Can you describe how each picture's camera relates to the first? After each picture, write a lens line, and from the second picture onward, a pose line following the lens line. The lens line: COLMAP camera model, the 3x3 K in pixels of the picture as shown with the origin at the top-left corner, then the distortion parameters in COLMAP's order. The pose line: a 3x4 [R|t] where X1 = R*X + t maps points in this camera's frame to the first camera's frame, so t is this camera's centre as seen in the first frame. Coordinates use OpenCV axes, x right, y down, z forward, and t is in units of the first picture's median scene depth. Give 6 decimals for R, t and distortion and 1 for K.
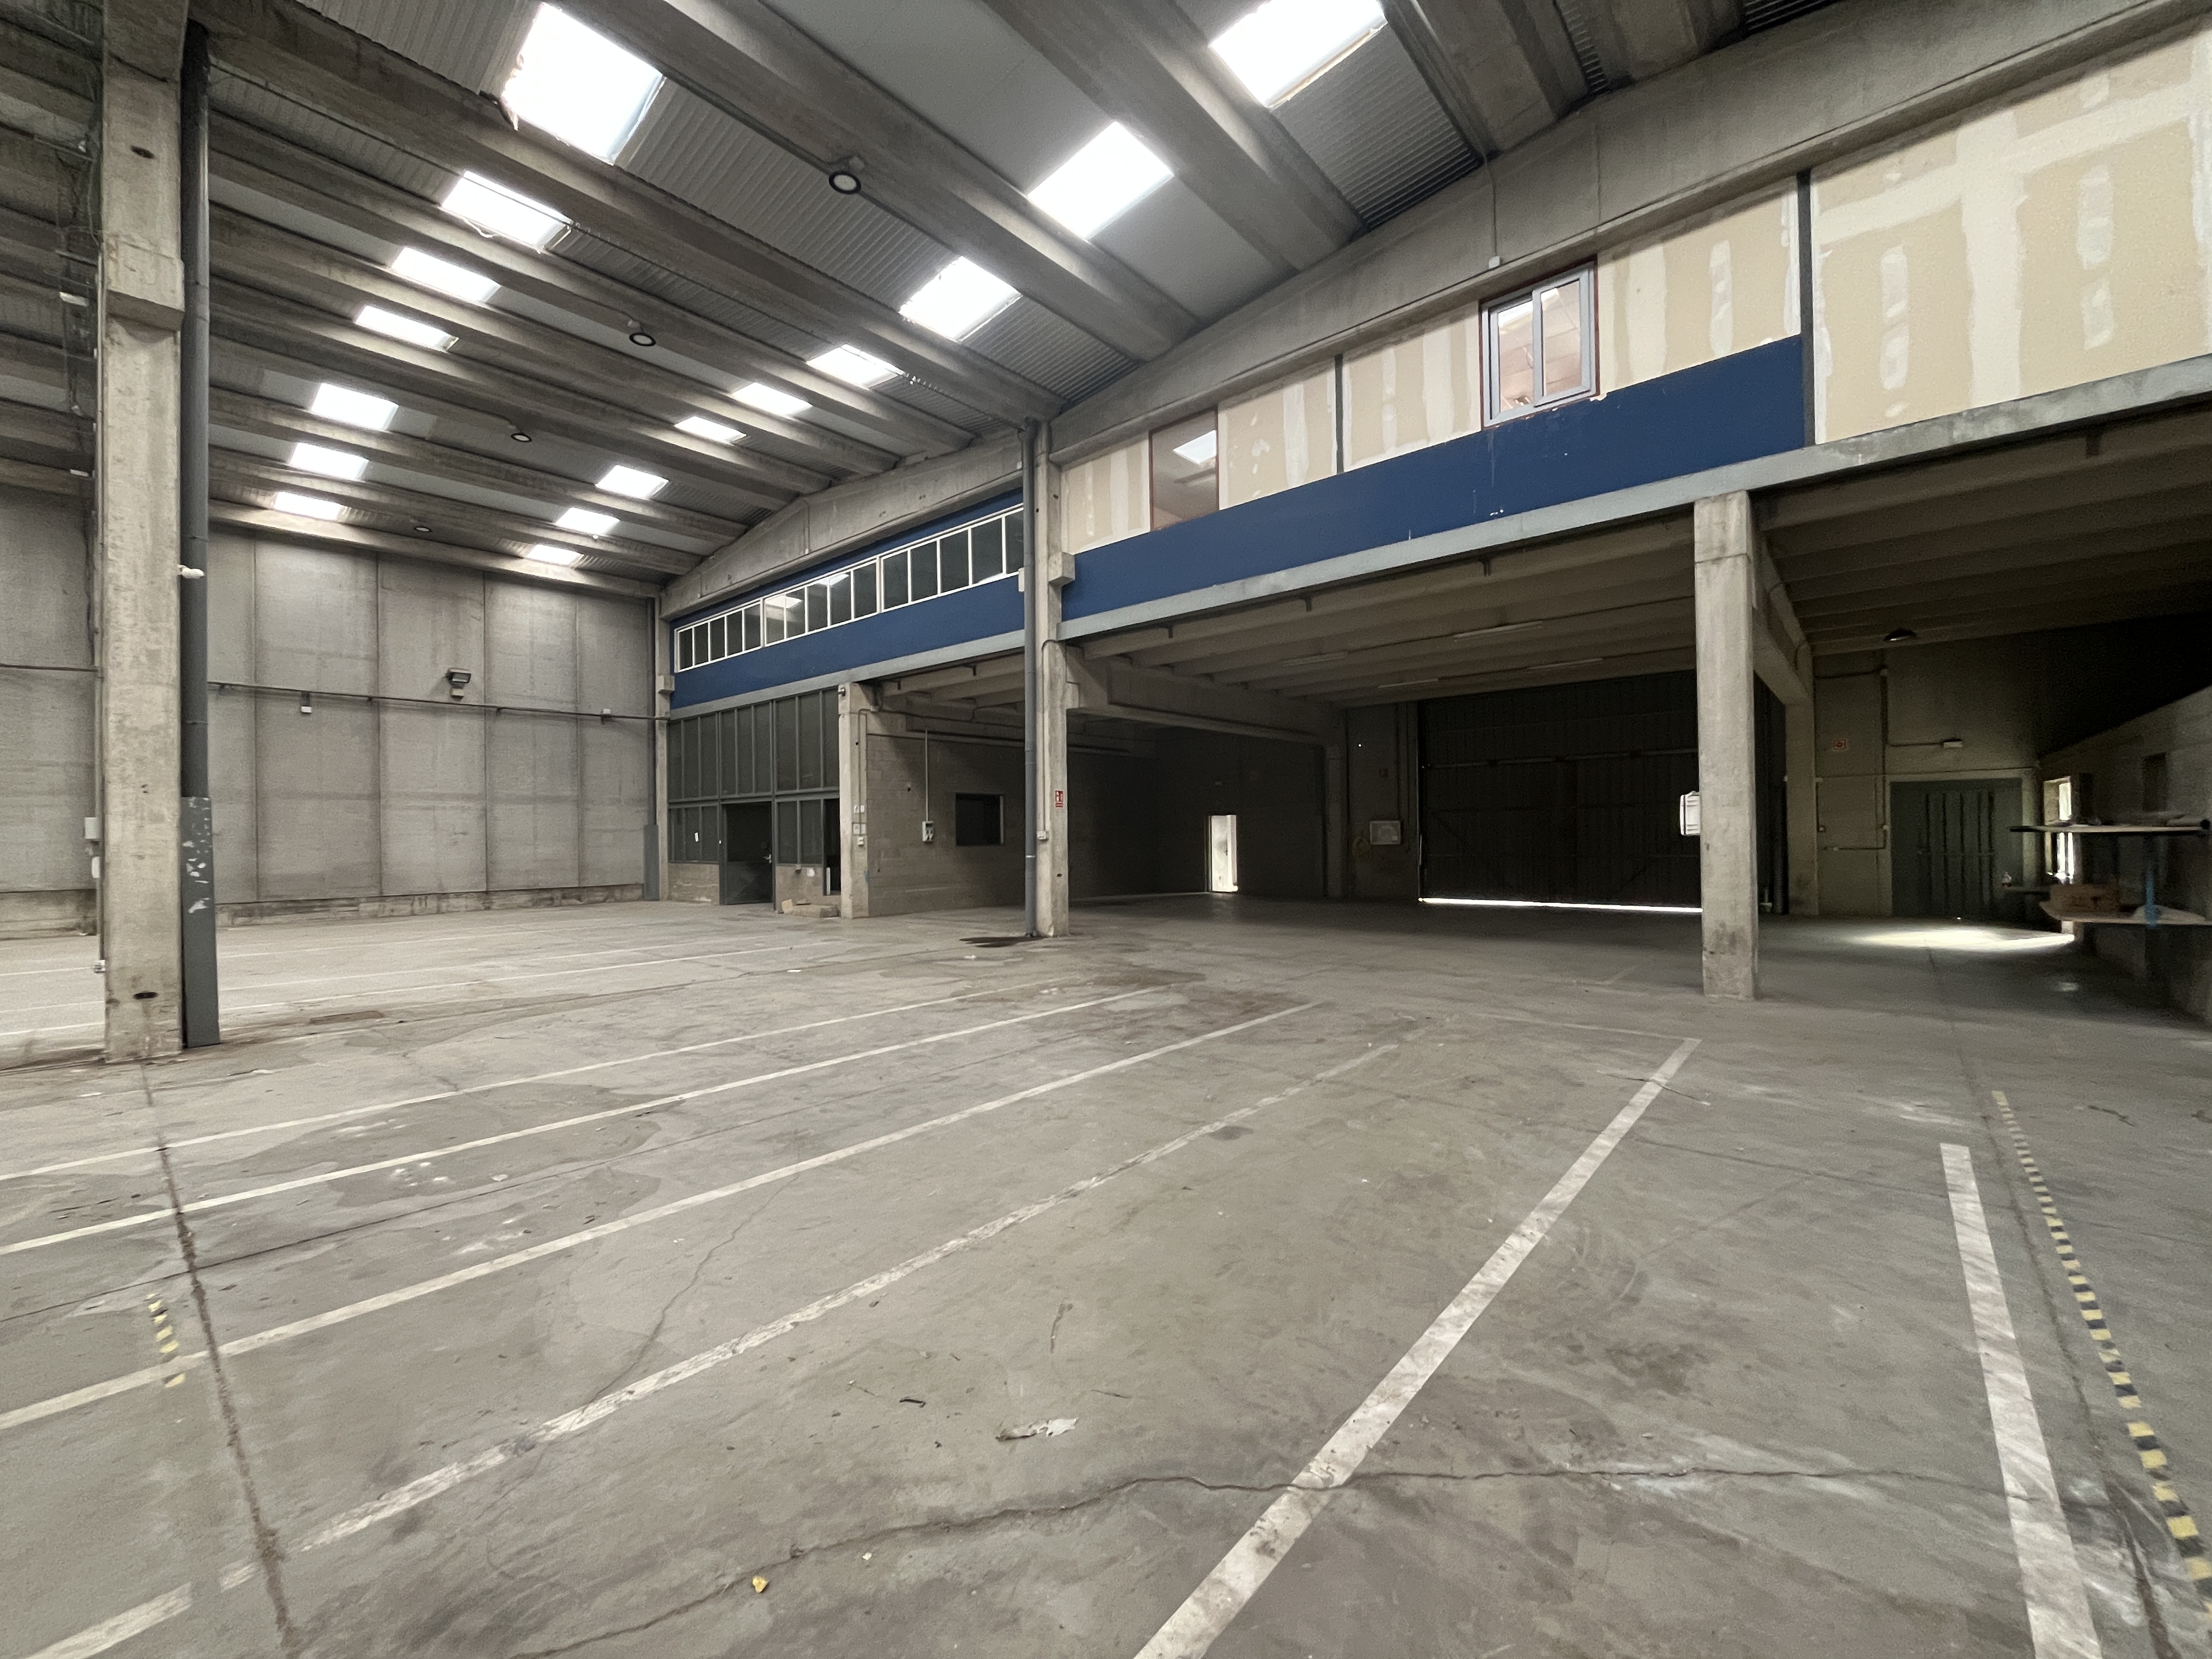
lens RADIAL K [[893.6, 0, 1101.0], [0, 893.6, 830.8], [0, 0, 1]] dist [-0.001954, -0.000485]
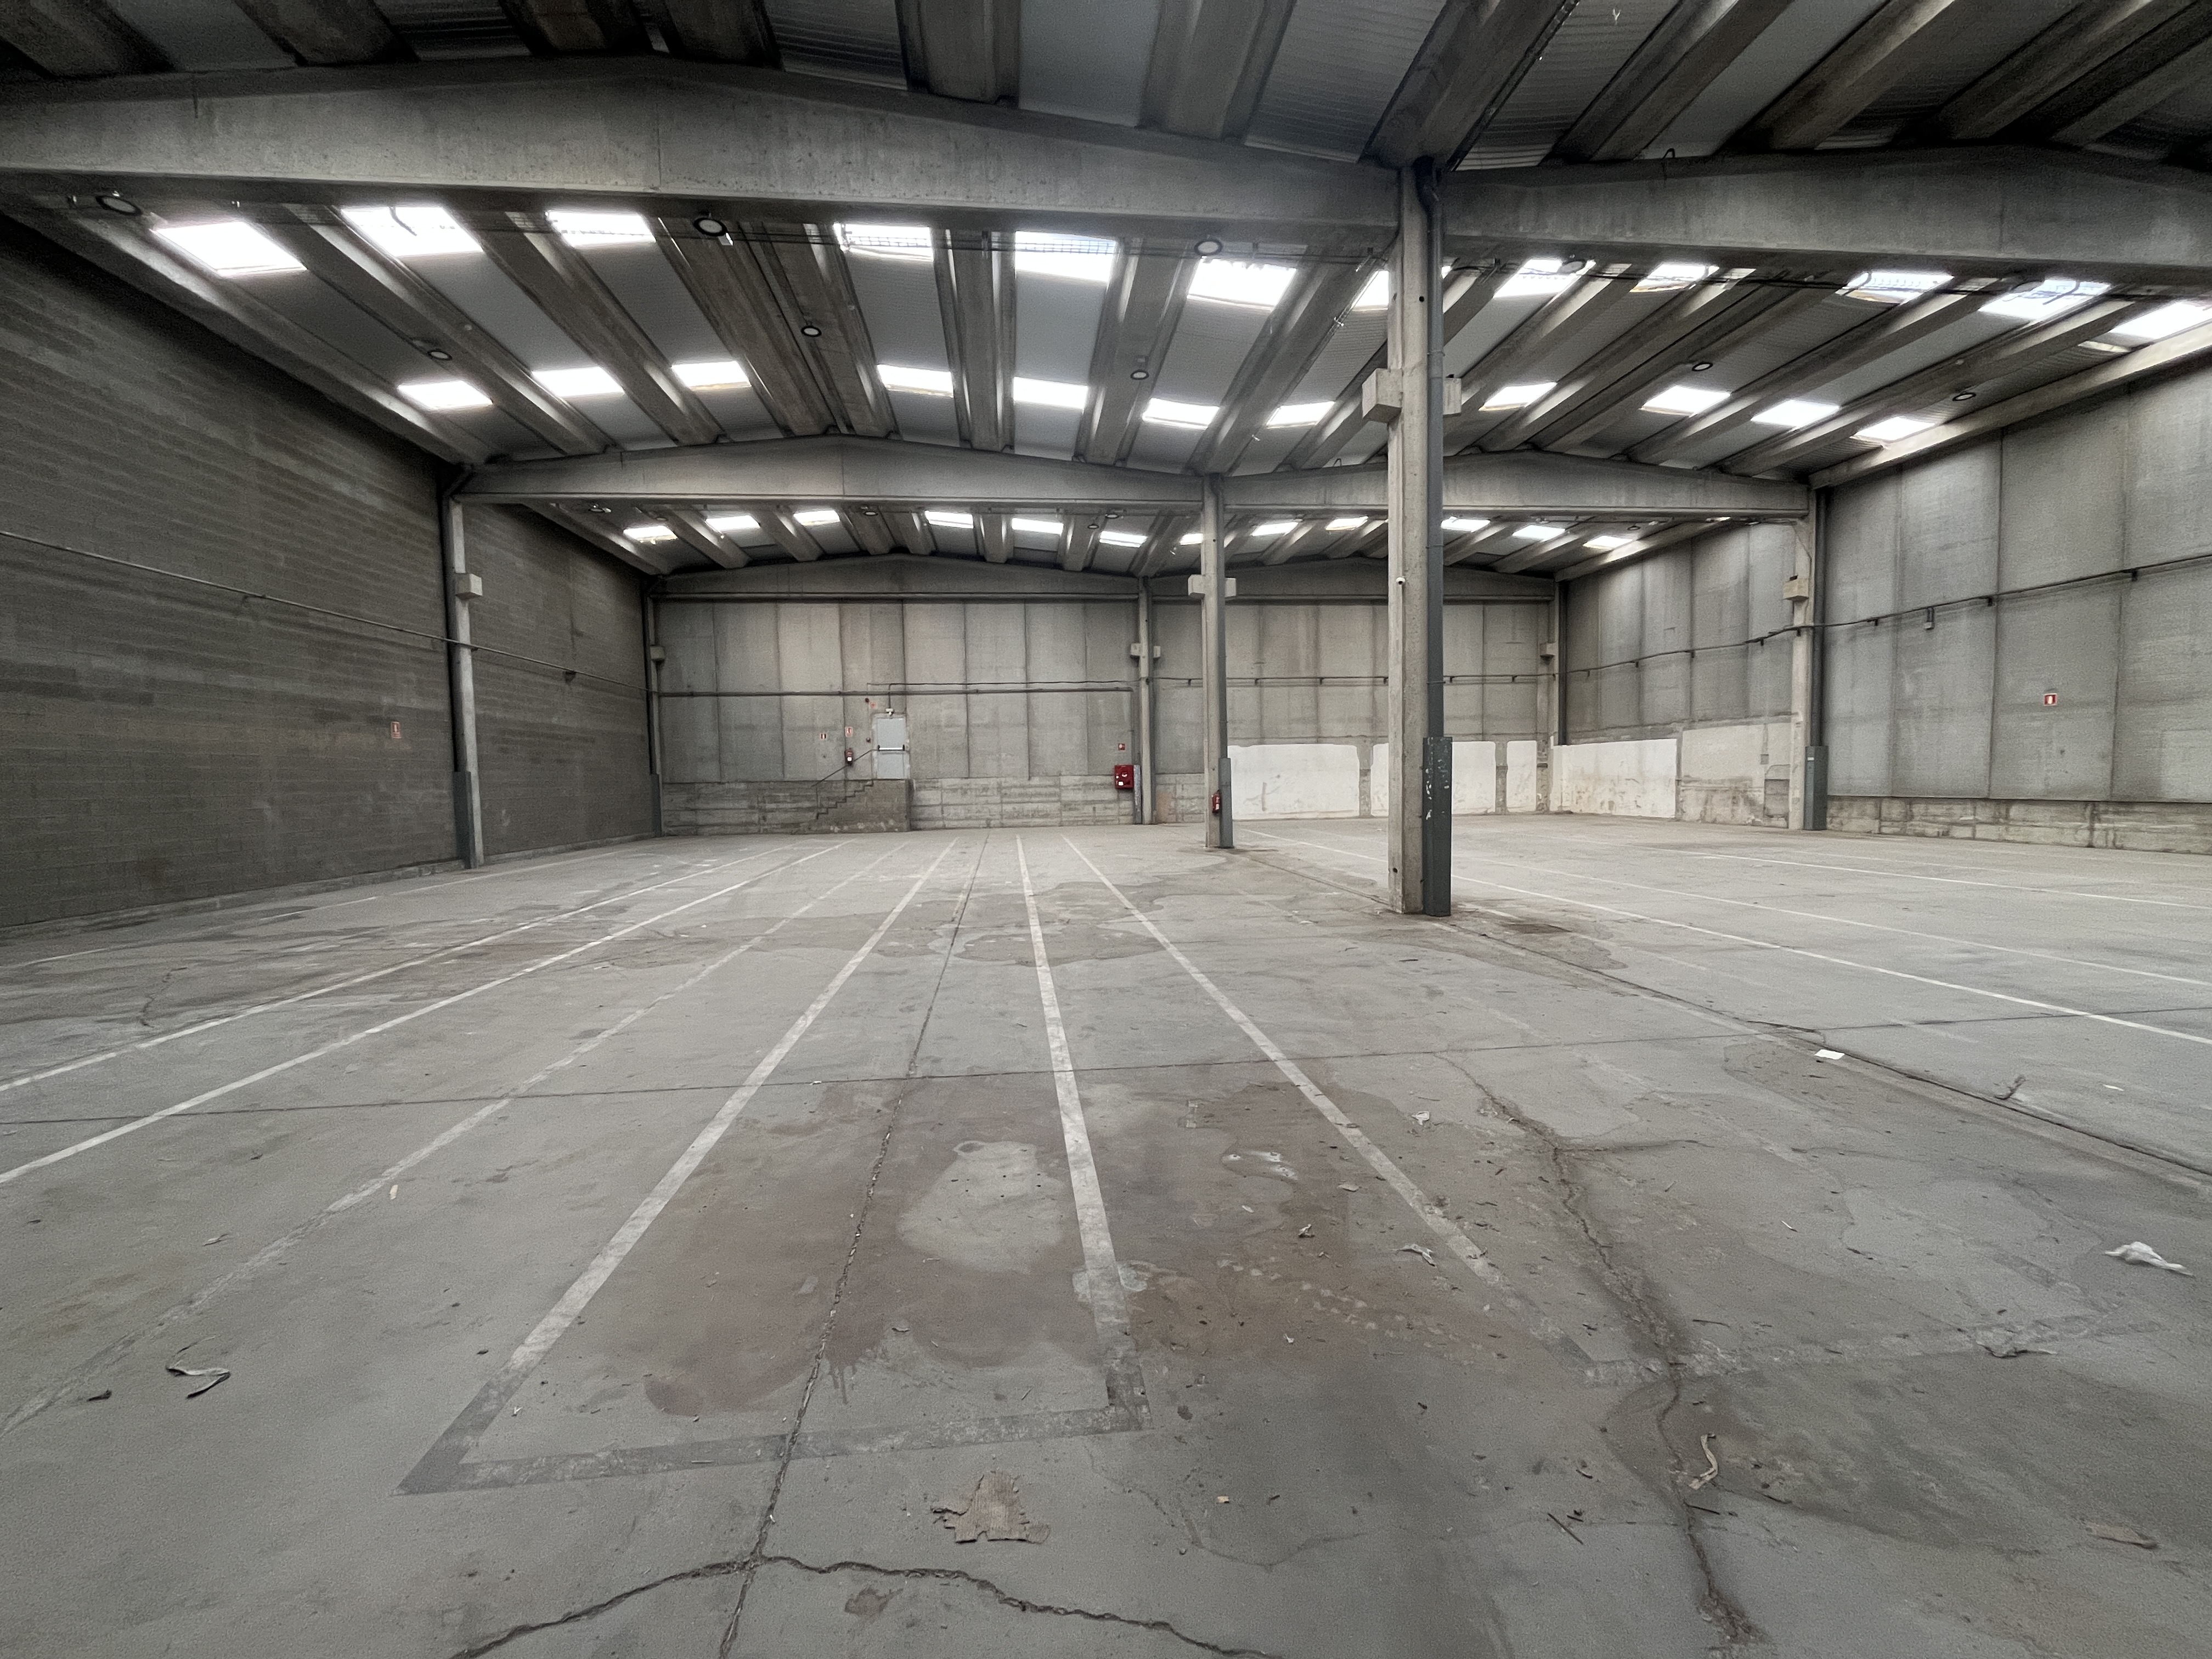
lens RADIAL K [[893.6, 0, 1101.1], [0, 893.6, 832.2], [0, 0, 1]] dist [-0.001954, -0.000485]
pose [[-0.680009, 0.072011, -0.729659, 0.208012], [0.033129, 0.997167, 0.067537, -0.000492], [0.732455, 0.021753, -0.680468, 0.898667]]
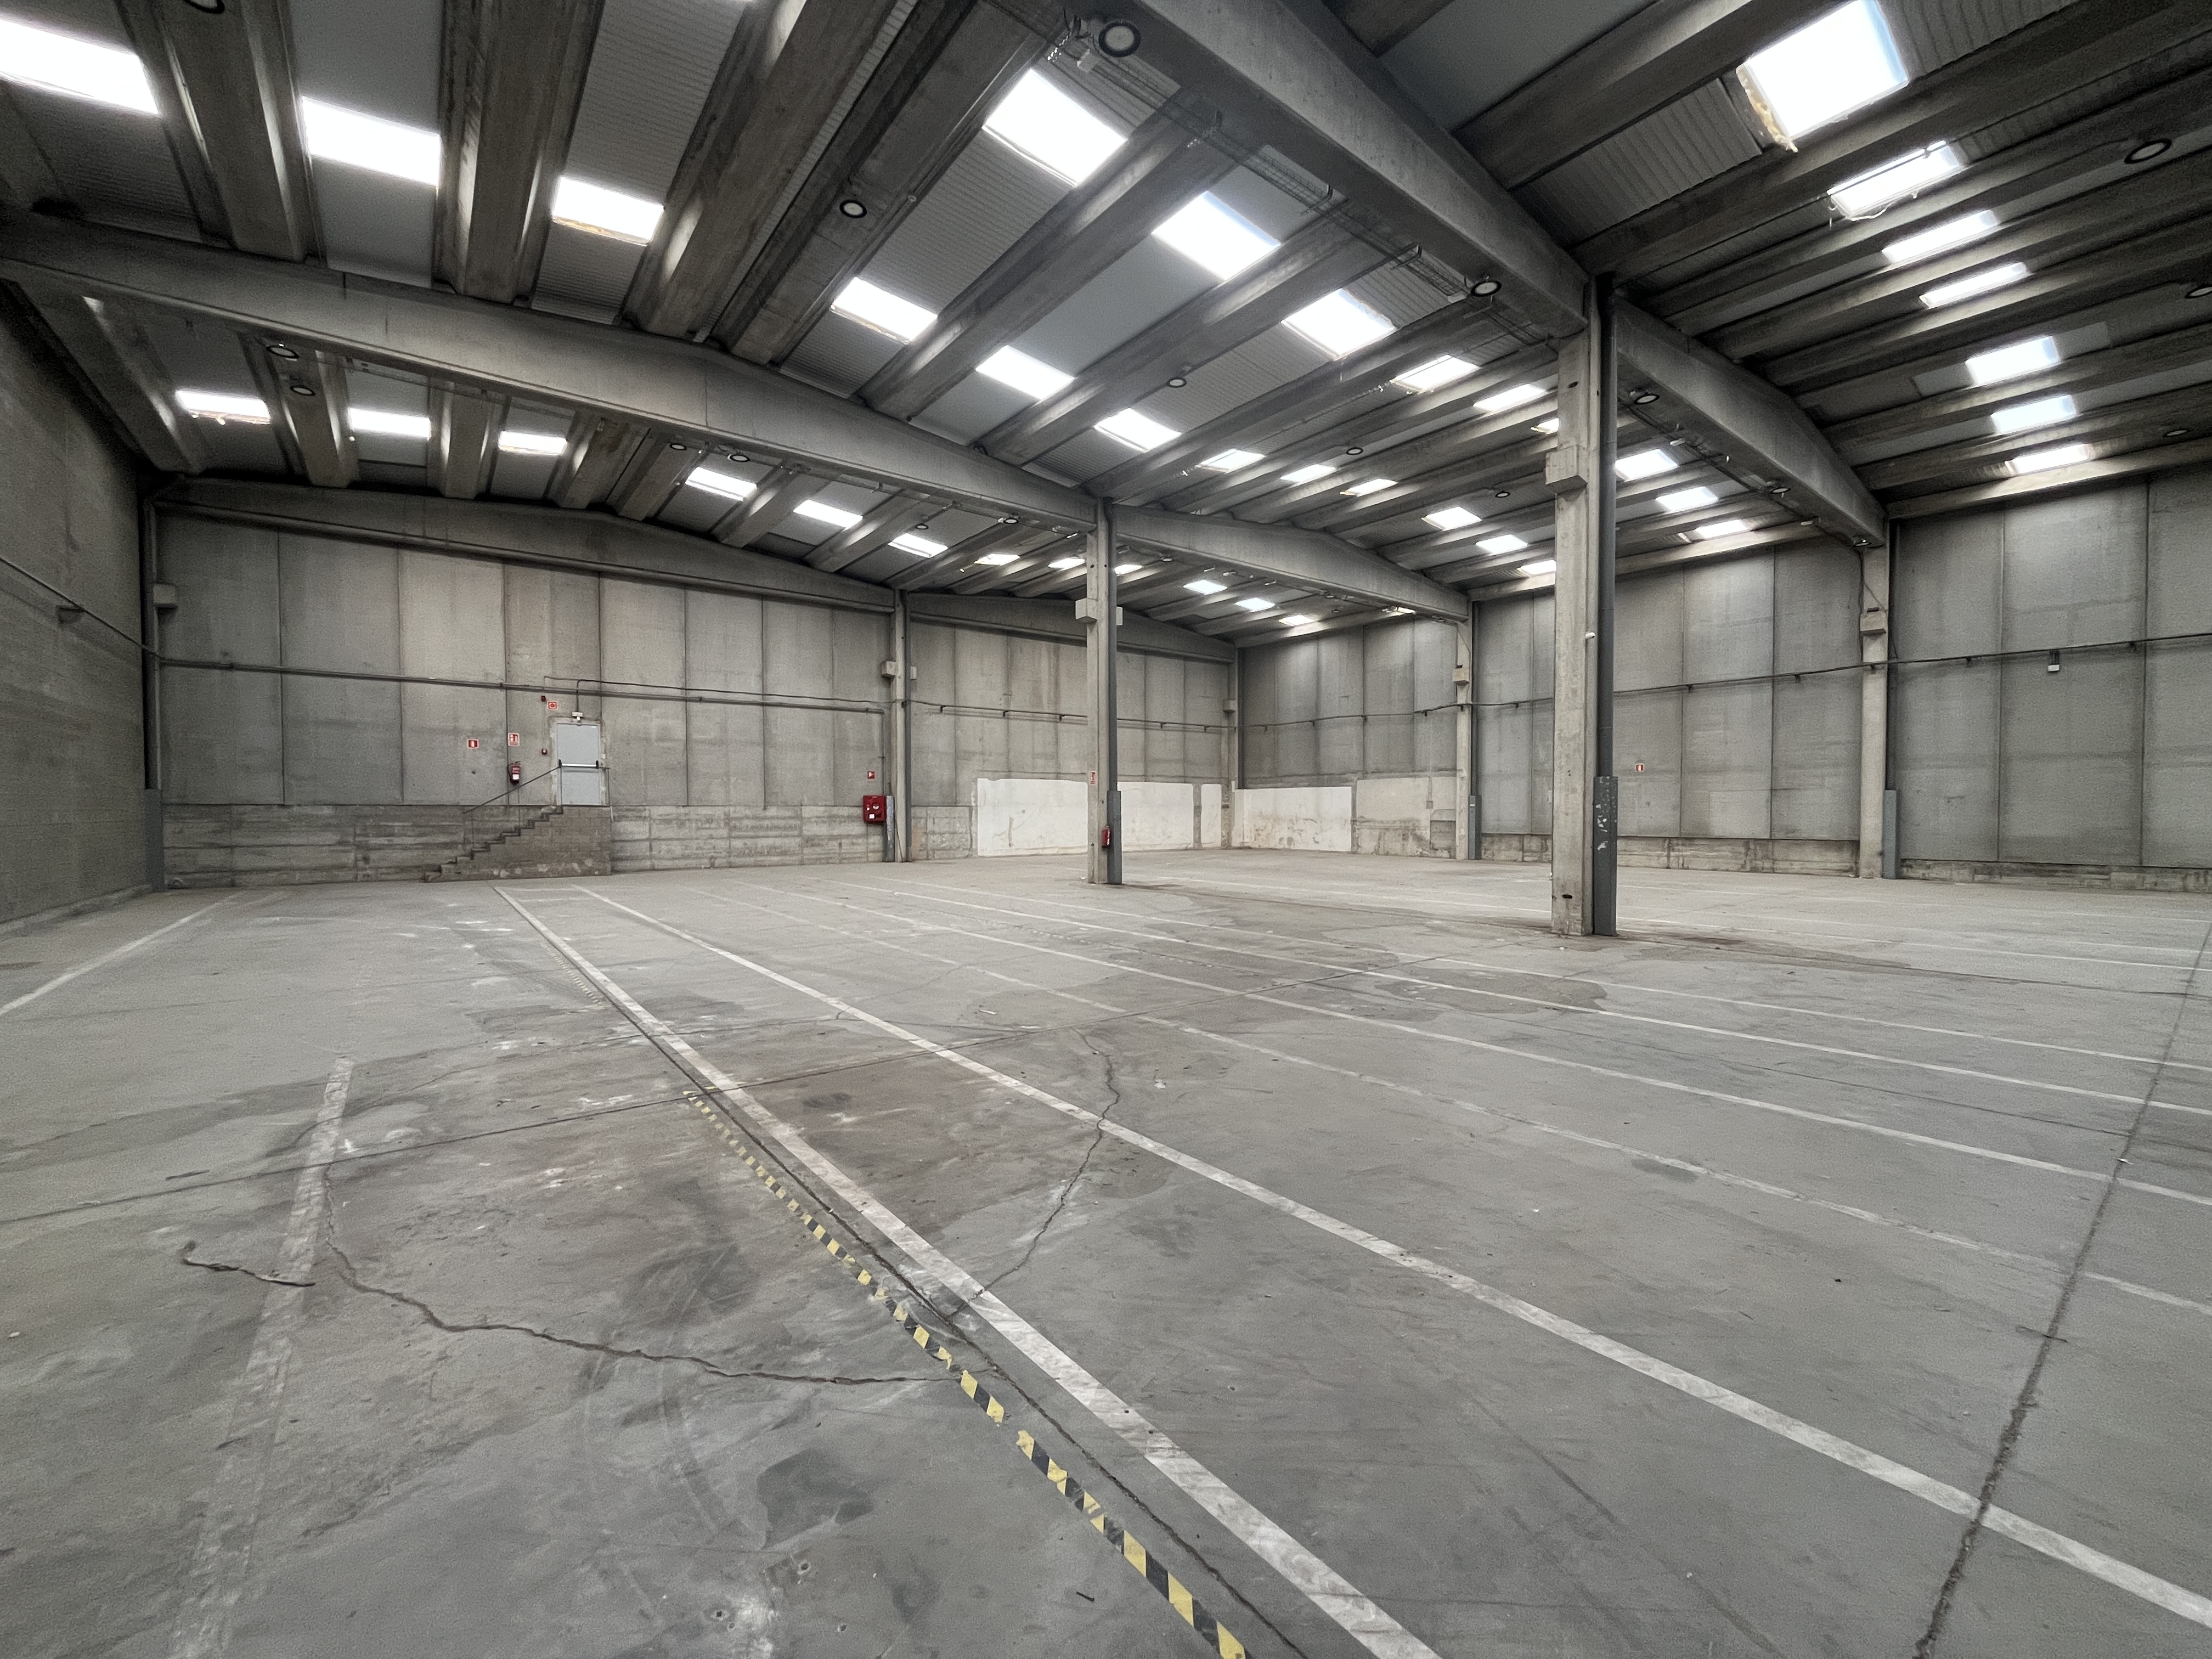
lens RADIAL K [[893.6, 0, 1100.6], [0, 893.6, 831.1], [0, 0, 1]] dist [-0.001954, -0.000485]
pose [[-0.191095, 0.036893, -0.980878, 0.397538], [0.008677, 0.999318, 0.035896, -0.003538], [0.981533, -0.001652, -0.191285, 0.246547]]
